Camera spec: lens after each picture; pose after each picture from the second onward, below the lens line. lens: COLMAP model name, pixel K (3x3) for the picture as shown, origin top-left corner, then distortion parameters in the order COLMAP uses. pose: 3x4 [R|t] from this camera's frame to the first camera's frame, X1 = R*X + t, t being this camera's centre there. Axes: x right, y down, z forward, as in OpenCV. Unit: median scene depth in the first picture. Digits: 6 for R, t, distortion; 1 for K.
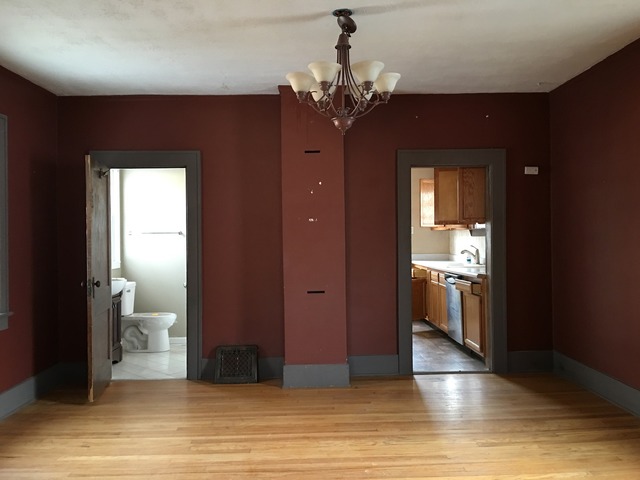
lens RADIAL K [[534.1, 0, 317.0], [0, 534.1, 236.0], [0, 0, 1]] dist [0.008464, -0.008844]
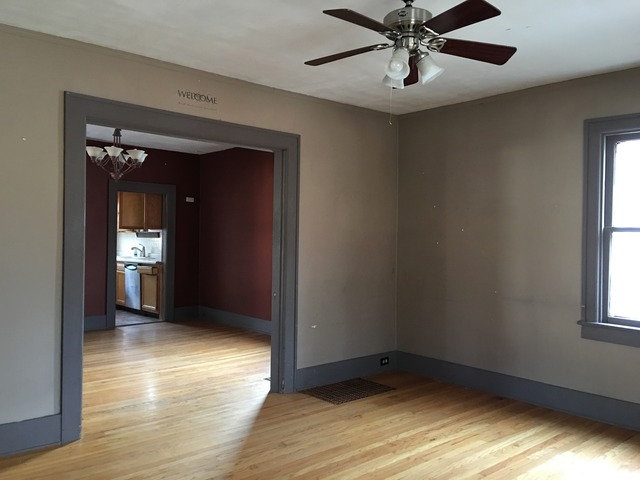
lens RADIAL K [[534.1, 0, 317.0], [0, 534.1, 236.0], [0, 0, 1]] dist [0.008464, -0.008844]
pose [[0.754329, 0.022467, 0.656113, -0.385037], [-0.021778, 0.999721, -0.009195, -0.000796], [-0.656136, -0.007352, 0.754607, -0.517076]]
